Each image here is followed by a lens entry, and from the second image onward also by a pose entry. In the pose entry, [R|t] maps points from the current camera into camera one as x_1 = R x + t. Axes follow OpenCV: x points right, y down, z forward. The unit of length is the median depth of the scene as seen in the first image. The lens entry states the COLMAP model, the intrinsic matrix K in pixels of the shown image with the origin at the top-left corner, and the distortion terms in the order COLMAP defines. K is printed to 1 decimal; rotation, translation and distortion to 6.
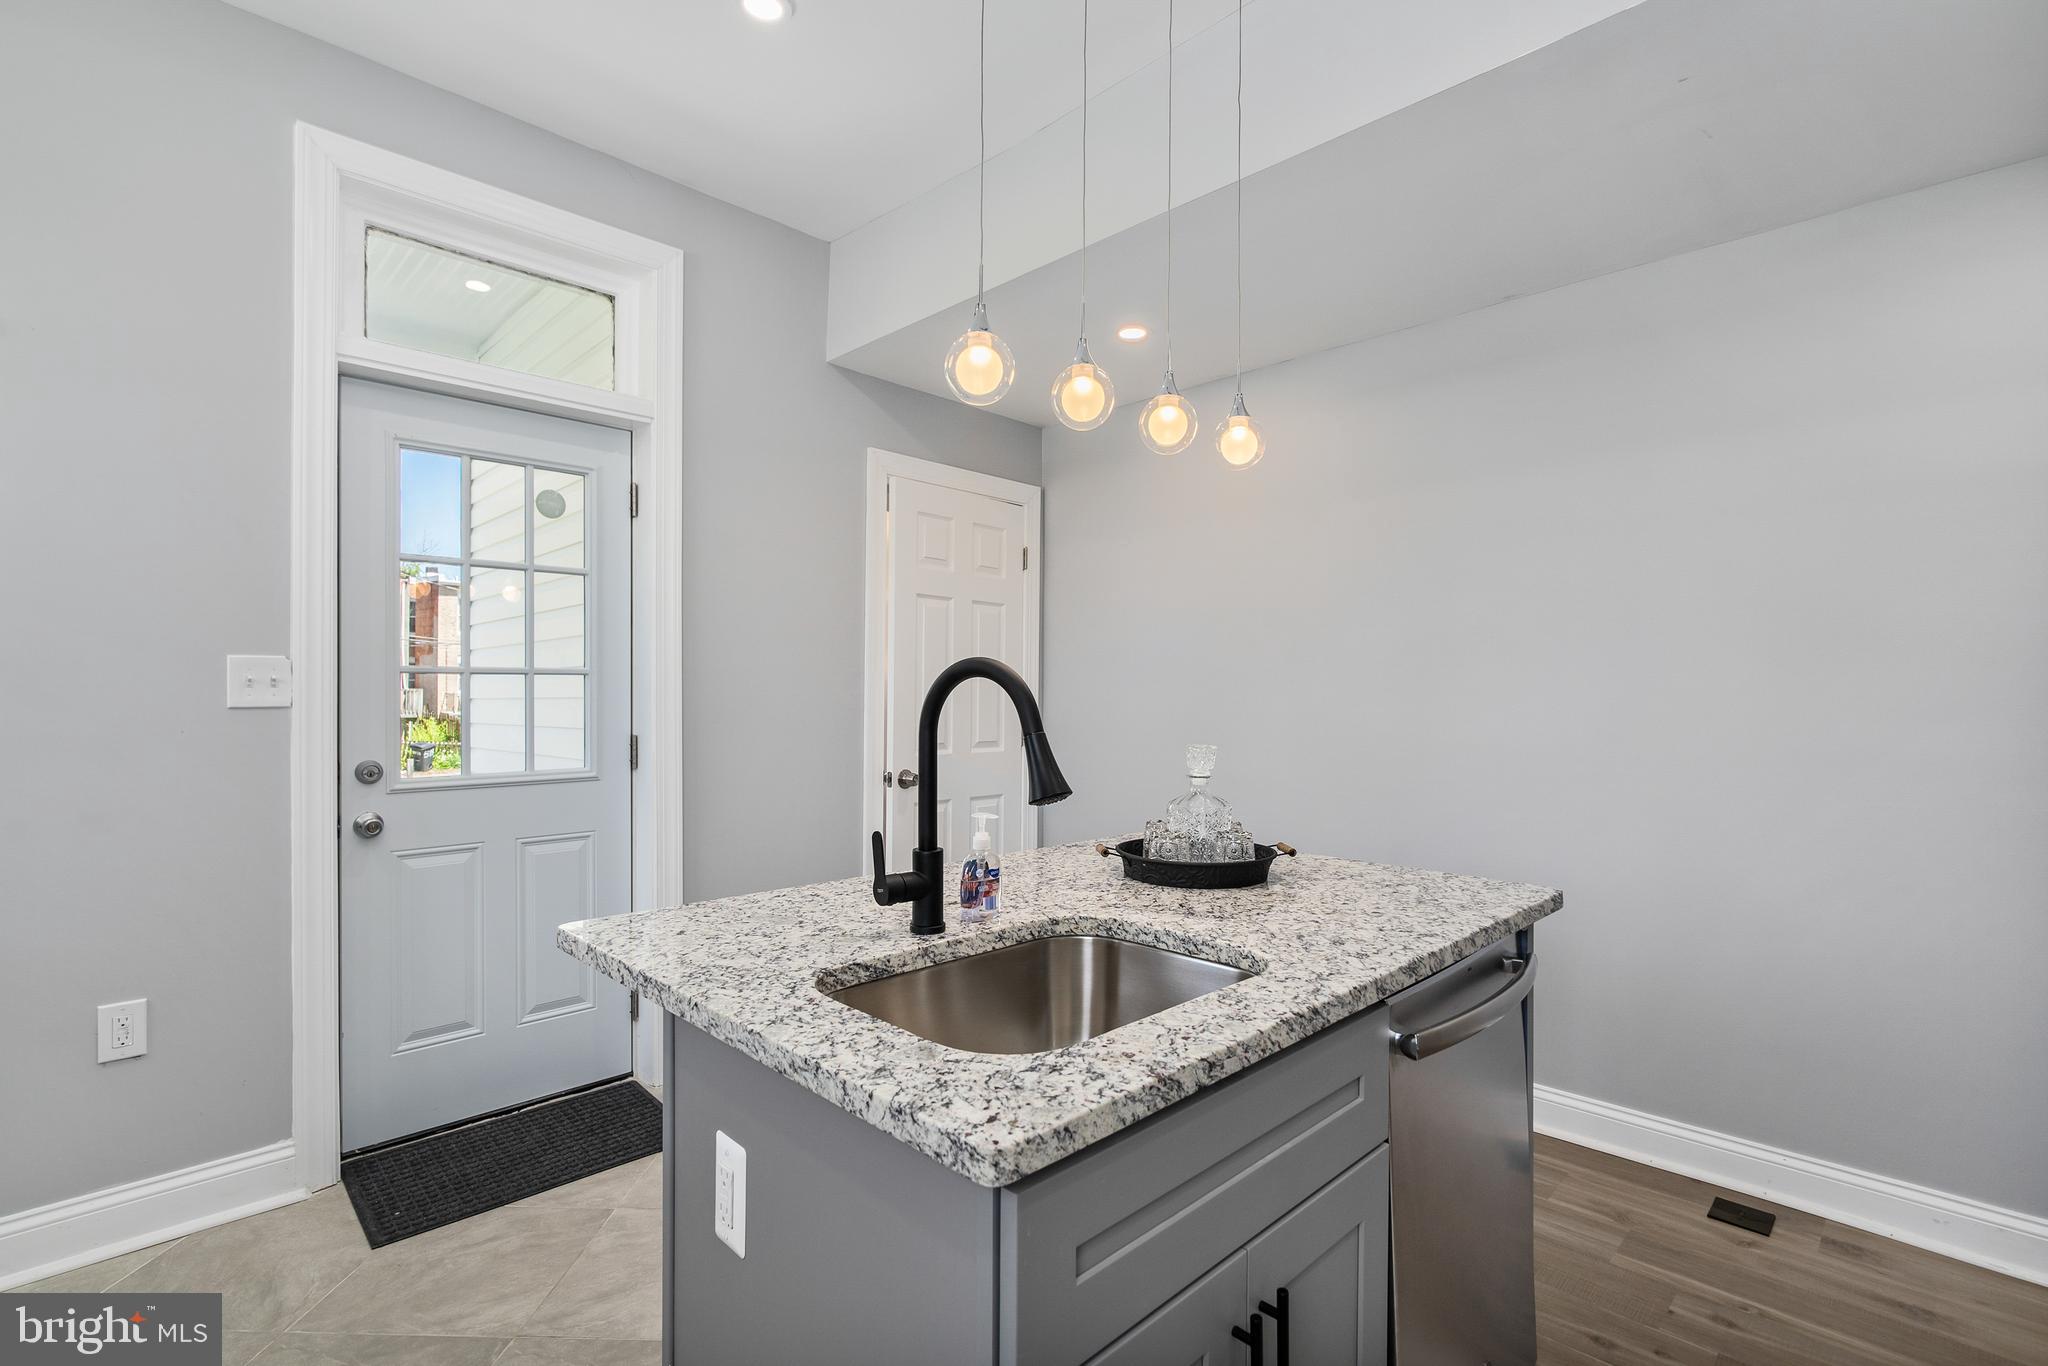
lens RADIAL K [[956.2, 0, 1012.3], [0, 956.2, 684.5], [0, 0, 1]] dist [-0.004080, 0.003864]
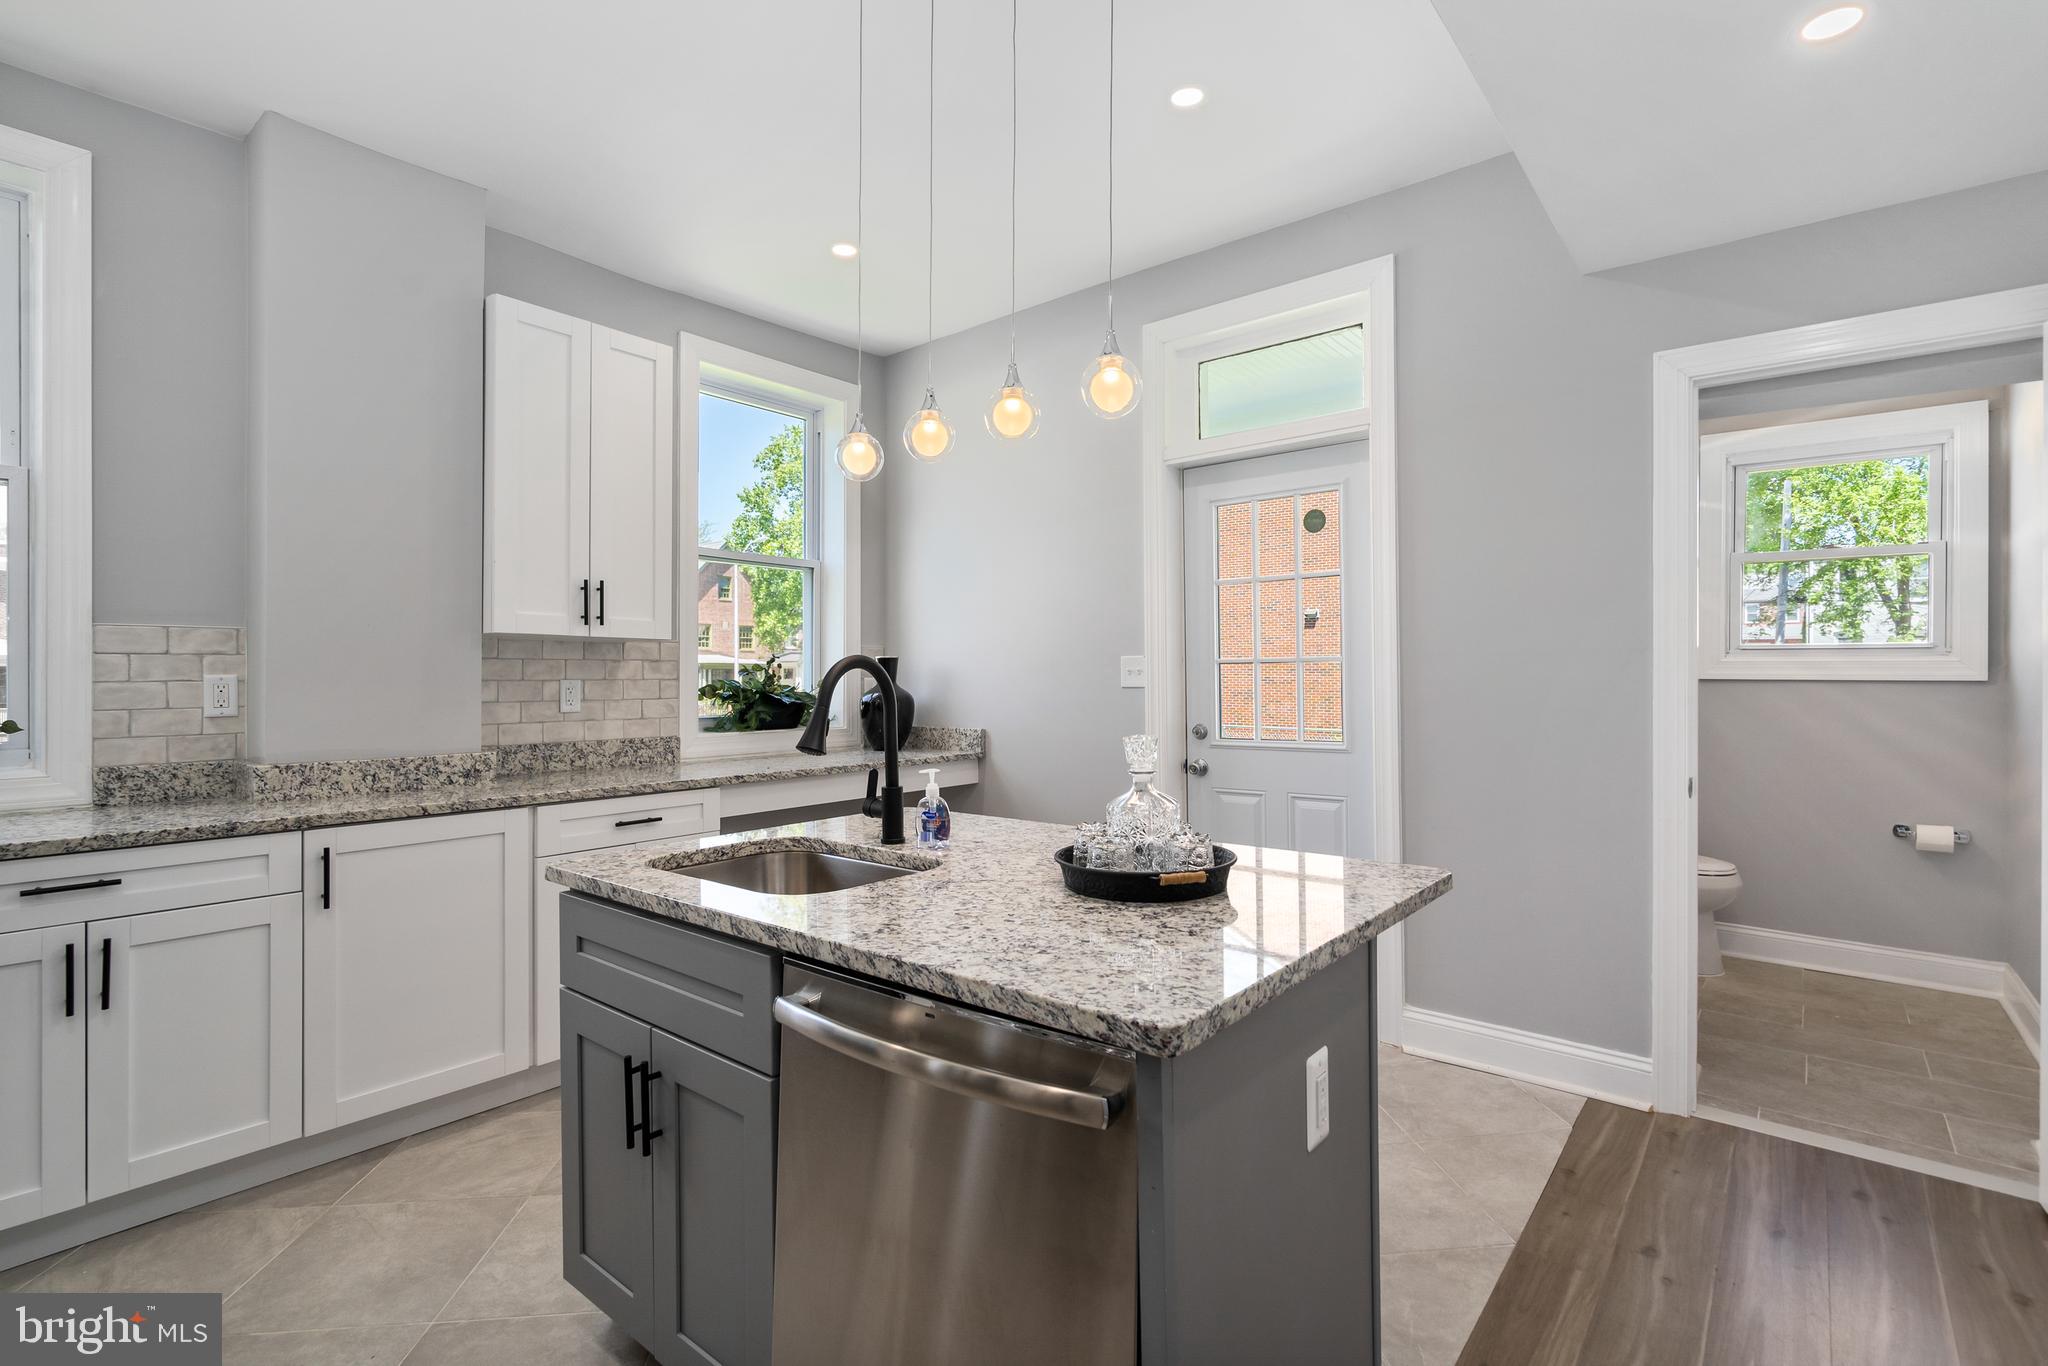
lens RADIAL K [[956.2, 0, 1060.4], [0, 956.2, 654.9], [0, 0, 1]] dist [-0.004080, 0.003864]
pose [[0.120678, -0.027623, -0.992307, 1.561309], [0.016066, 0.999536, -0.025871, 0.016559], [0.992562, -0.012820, 0.121066, 1.210906]]
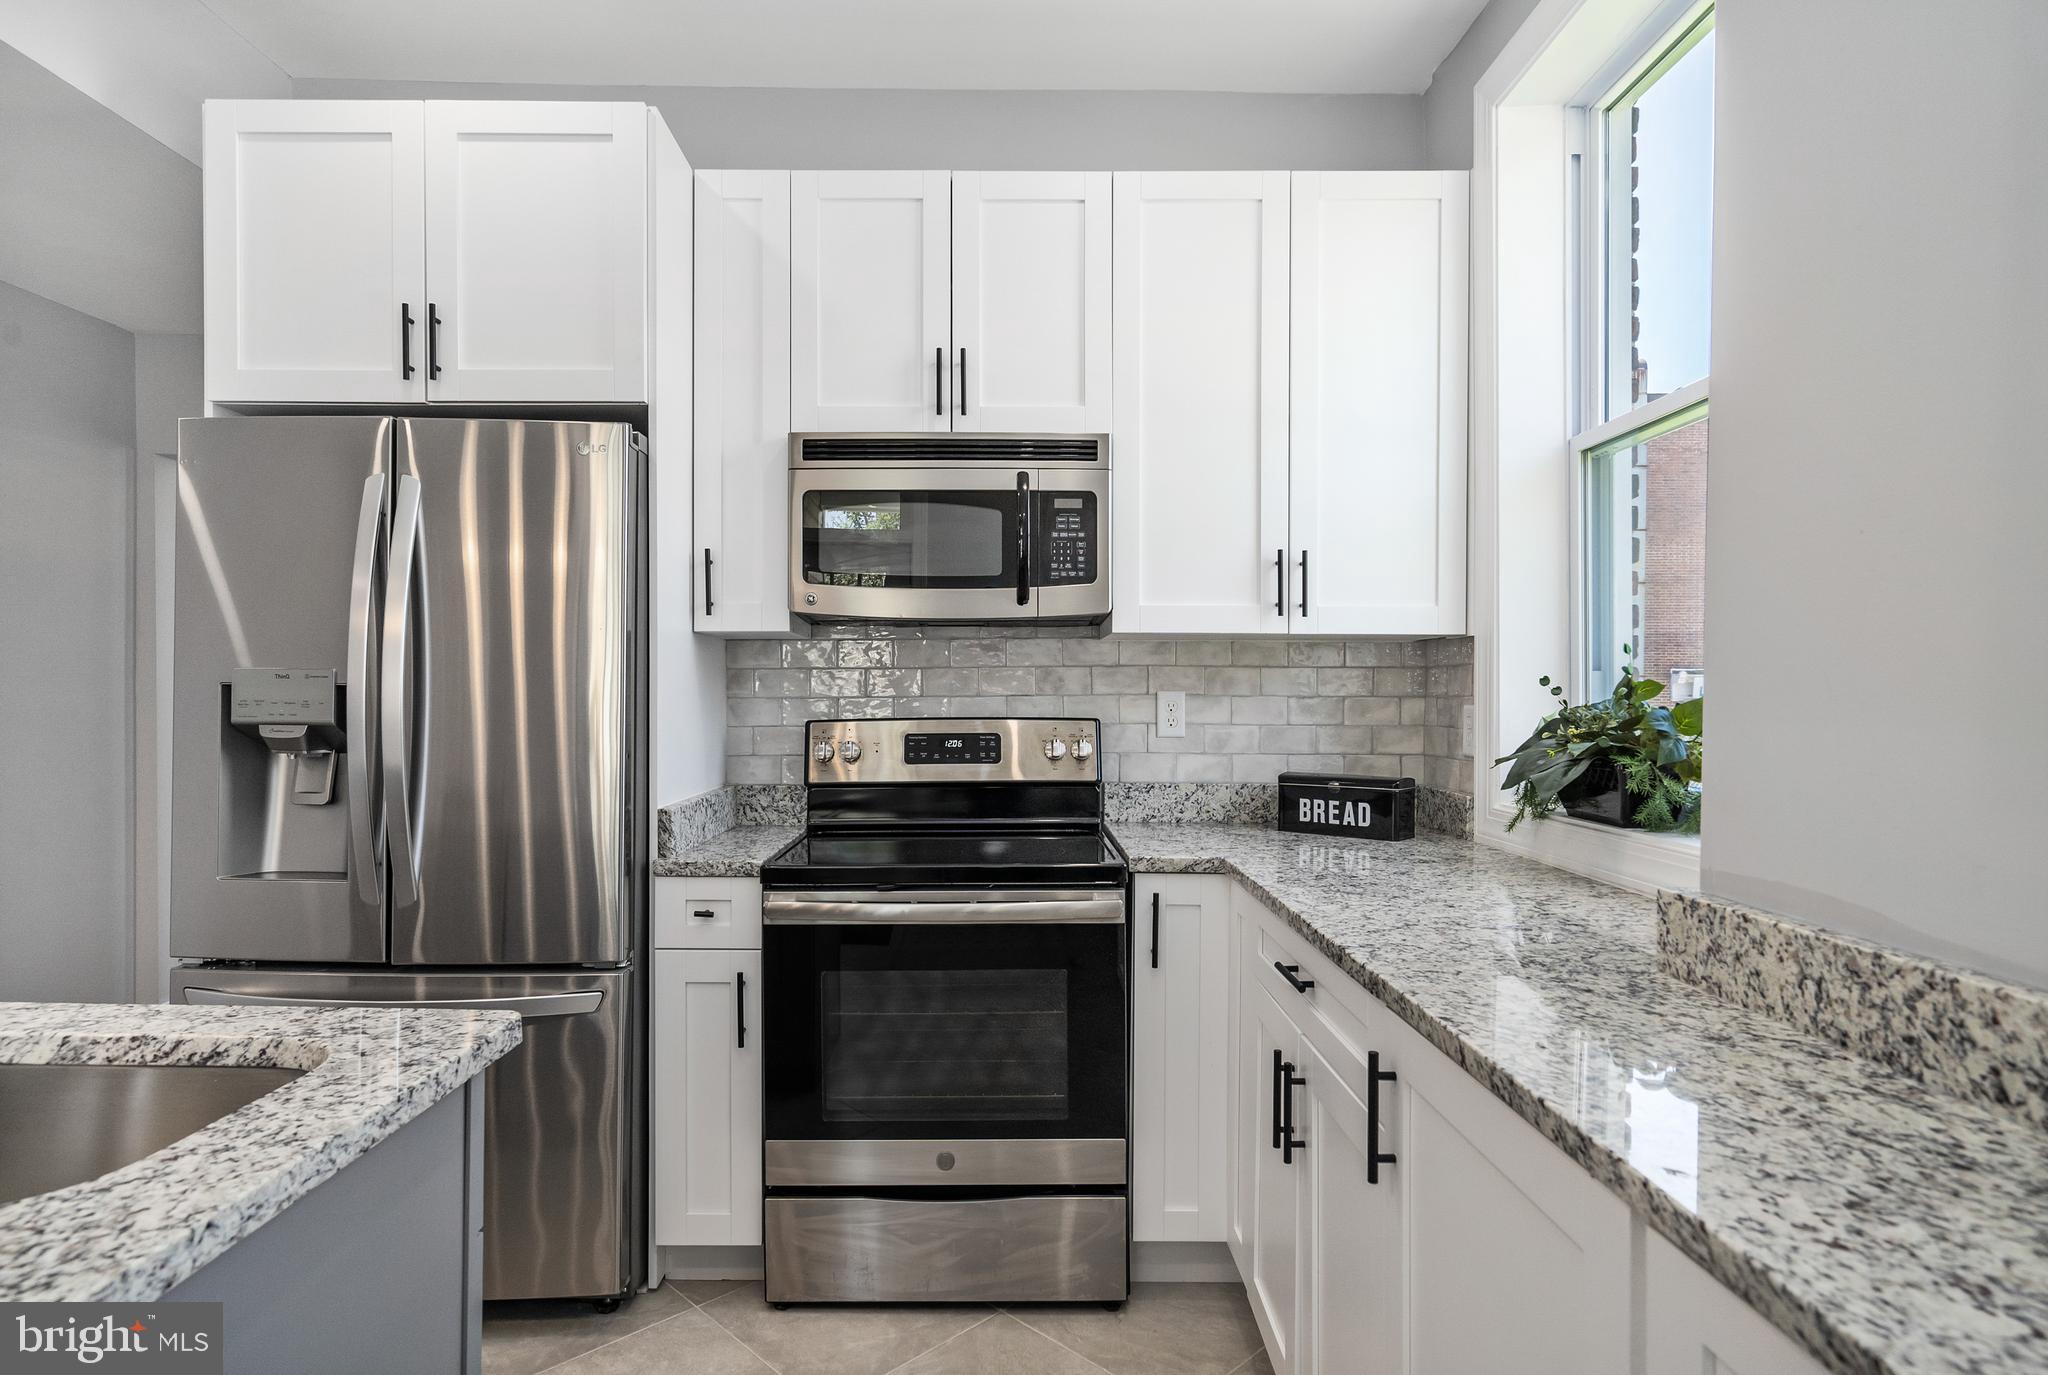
lens RADIAL K [[1154.3, 0, 1000.6], [0, 1154.3, 696.2], [0, 0, 1]] dist [-0.013536, 0.018819]
pose [[-0.704773, -0.016537, 0.709240, -1.037827], [-0.021231, 0.999772, 0.002213, -0.006060], [-0.709115, -0.013498, -0.704963, 1.018210]]
